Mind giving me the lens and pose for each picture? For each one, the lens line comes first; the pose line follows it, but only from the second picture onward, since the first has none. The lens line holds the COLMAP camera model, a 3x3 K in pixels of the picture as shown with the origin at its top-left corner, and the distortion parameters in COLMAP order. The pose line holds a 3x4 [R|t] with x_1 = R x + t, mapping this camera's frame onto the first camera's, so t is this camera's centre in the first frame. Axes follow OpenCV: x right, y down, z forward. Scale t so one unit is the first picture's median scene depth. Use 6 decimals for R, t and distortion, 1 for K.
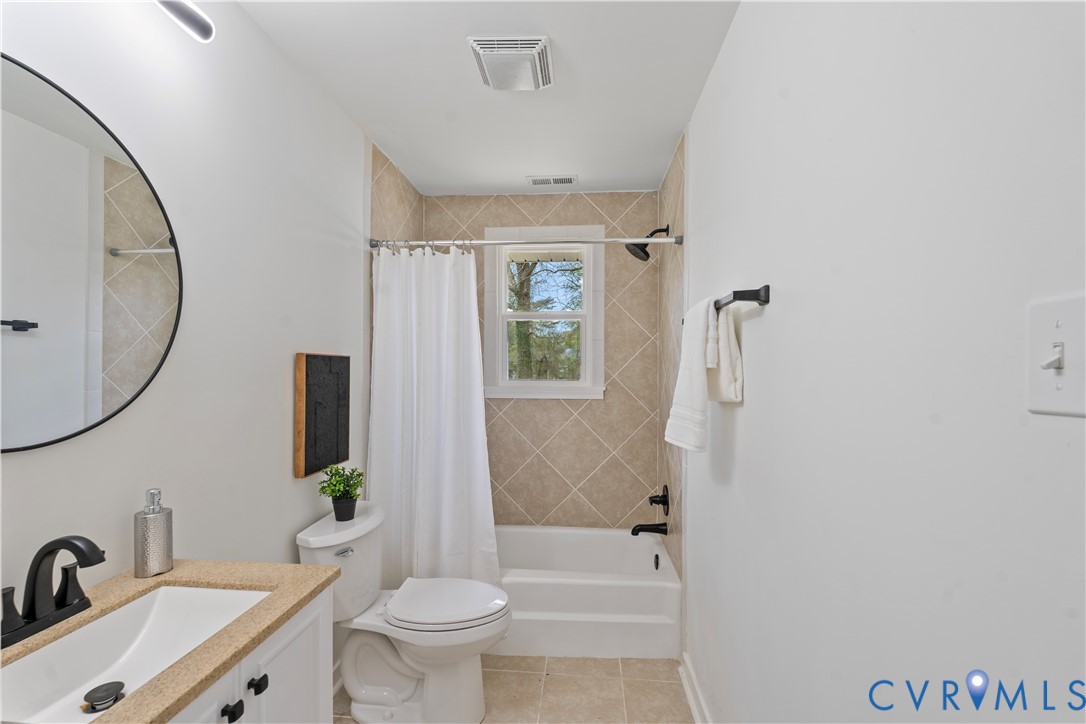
lens RADIAL K [[469.2, 0, 541.3], [0, 469.2, 371.6], [0, 0, 1]] dist [-0.003167, -0.000322]
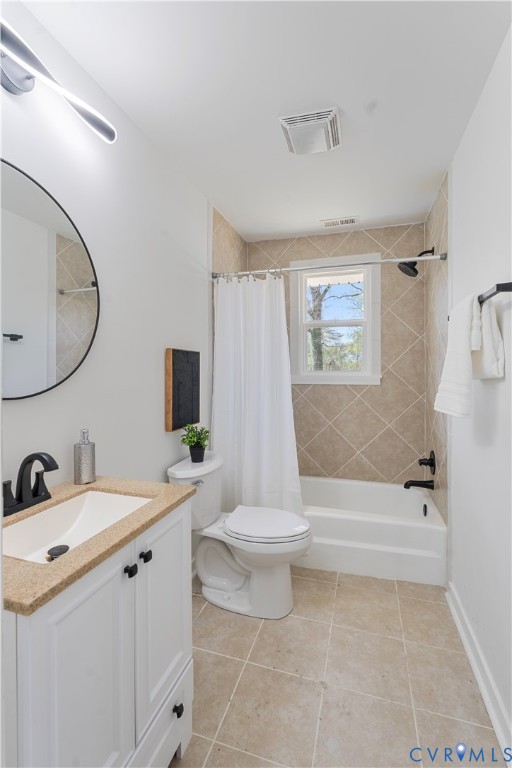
lens RADIAL K [[335.1, 0, 257.6], [0, 335.1, 373.9], [0, 0, 1]] dist [-0.003311, -0.000025]
pose [[0.977510, -0.005607, -0.210812, -0.010247], [0.006473, 0.999973, 0.003419, 0.035485], [0.210788, -0.004707, 0.977521, 0.011180]]
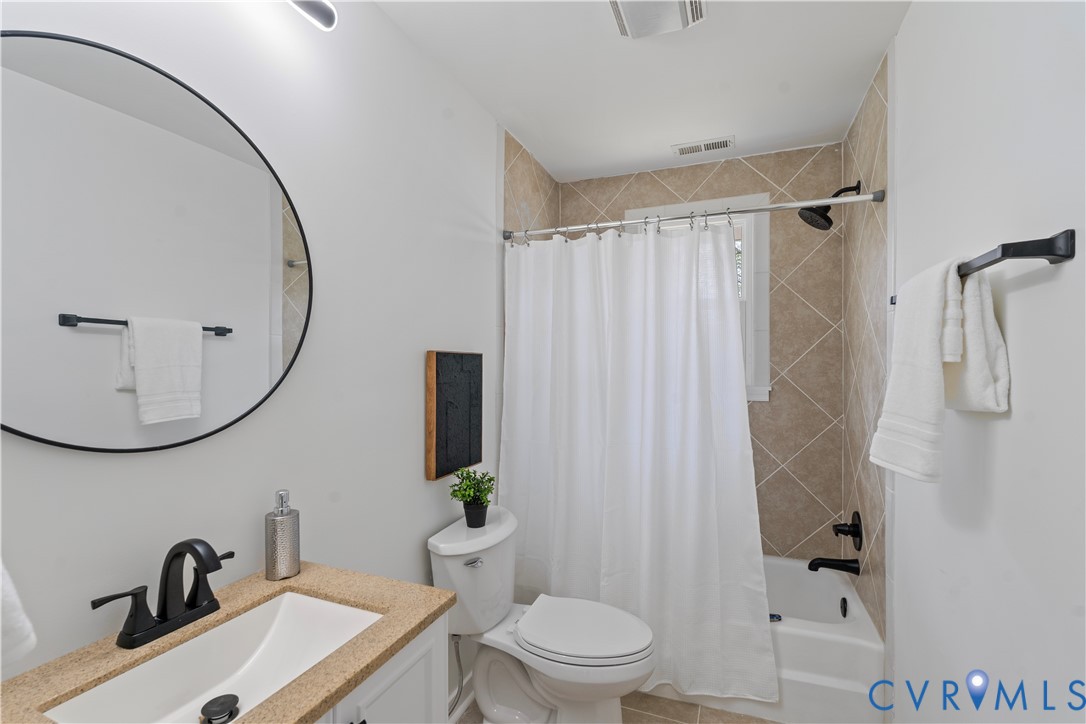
lens RADIAL K [[473.9, 0, 543.5], [0, 473.9, 370.5], [0, 0, 1]] dist [-0.003311, -0.000025]
pose [[0.956072, -0.004263, -0.293101, -0.006047], [0.005267, 0.999983, 0.002636, -0.000445], [0.293084, -0.004064, 0.956078, 0.117661]]
